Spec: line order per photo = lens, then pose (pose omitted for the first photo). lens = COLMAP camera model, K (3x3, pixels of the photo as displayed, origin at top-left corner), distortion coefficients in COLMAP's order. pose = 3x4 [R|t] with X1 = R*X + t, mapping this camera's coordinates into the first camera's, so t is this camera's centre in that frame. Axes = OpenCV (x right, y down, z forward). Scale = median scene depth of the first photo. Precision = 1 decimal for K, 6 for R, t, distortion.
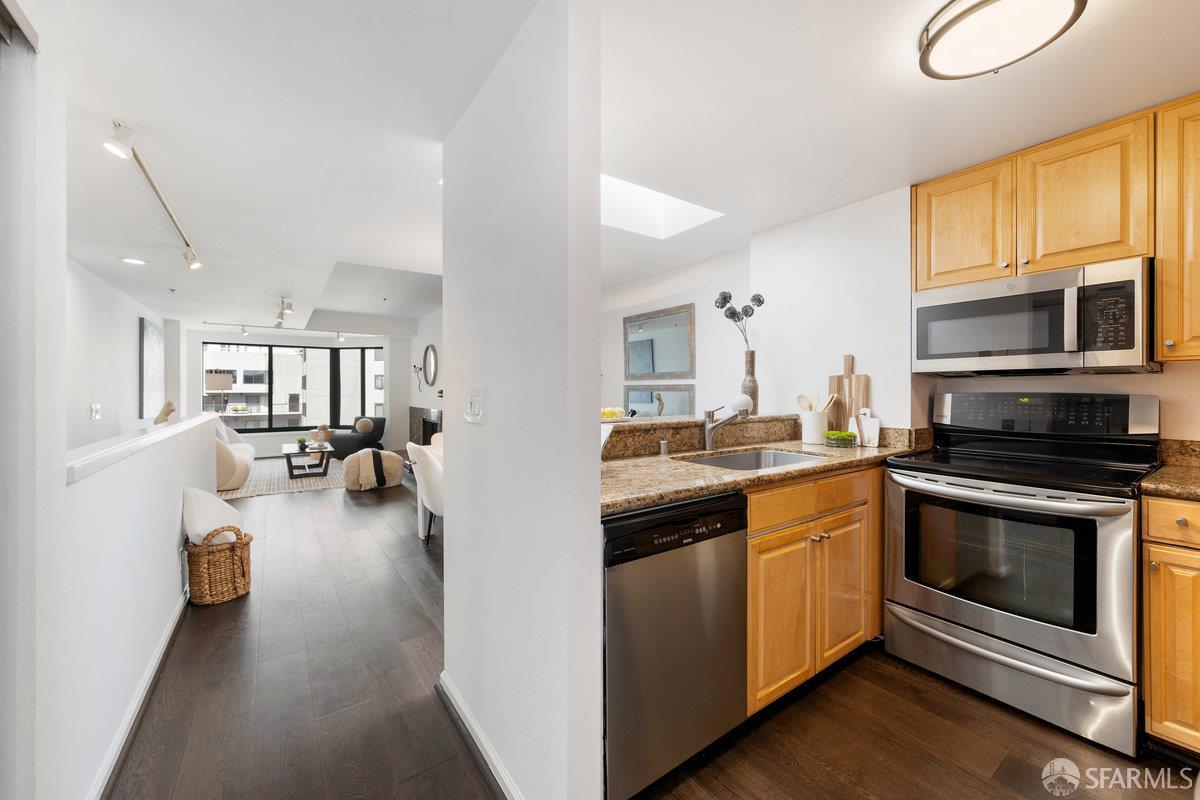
lens RADIAL K [[463.2, 0, 599.4], [0, 463.2, 394.4], [0, 0, 1]] dist [0.002222, 0.000124]
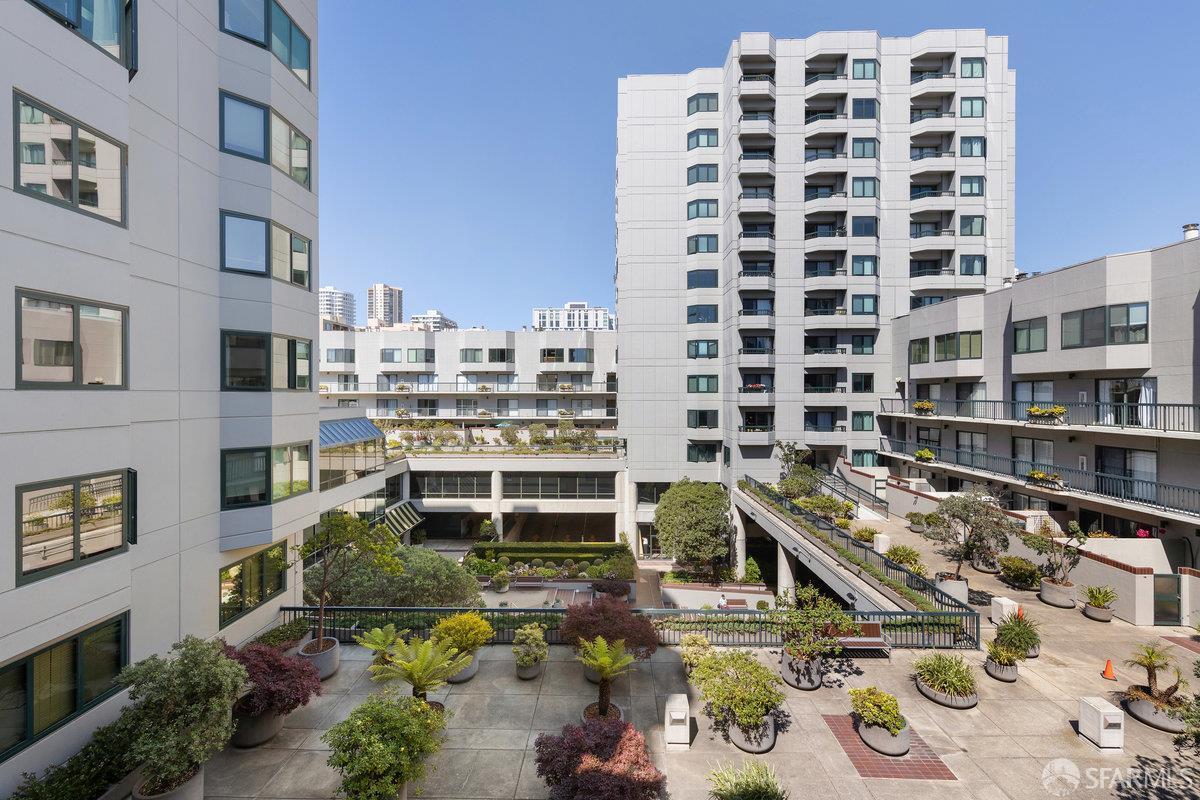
lens RADIAL K [[493.3, 0, 602.3], [0, 493.3, 395.8], [0, 0, 1]] dist [0.003873, 0.000180]
pose [[0.809048, 0.002400, -0.587738, -1.870513], [-0.003392, 0.999994, -0.000586, 1.136131], [0.587733, 0.002468, 0.809051, 4.073718]]
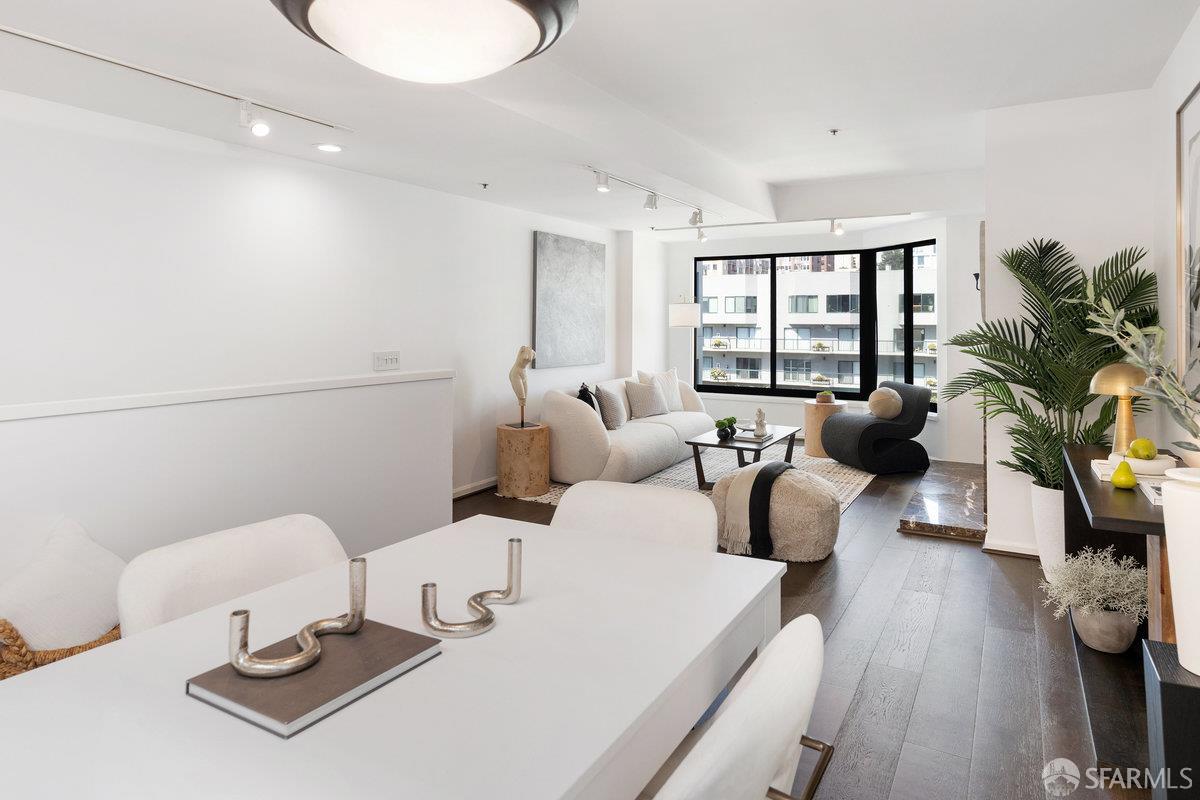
lens RADIAL K [[711.9, 0, 596.8], [0, 711.9, 315.9], [0, 0, 1]] dist [0.005003, 0.000969]
pose [[0.414622, -0.004847, -0.909981, 0.190486], [-0.008824, 0.999917, -0.009347, -0.049473], [0.909951, 0.011906, 0.414545, 1.419178]]
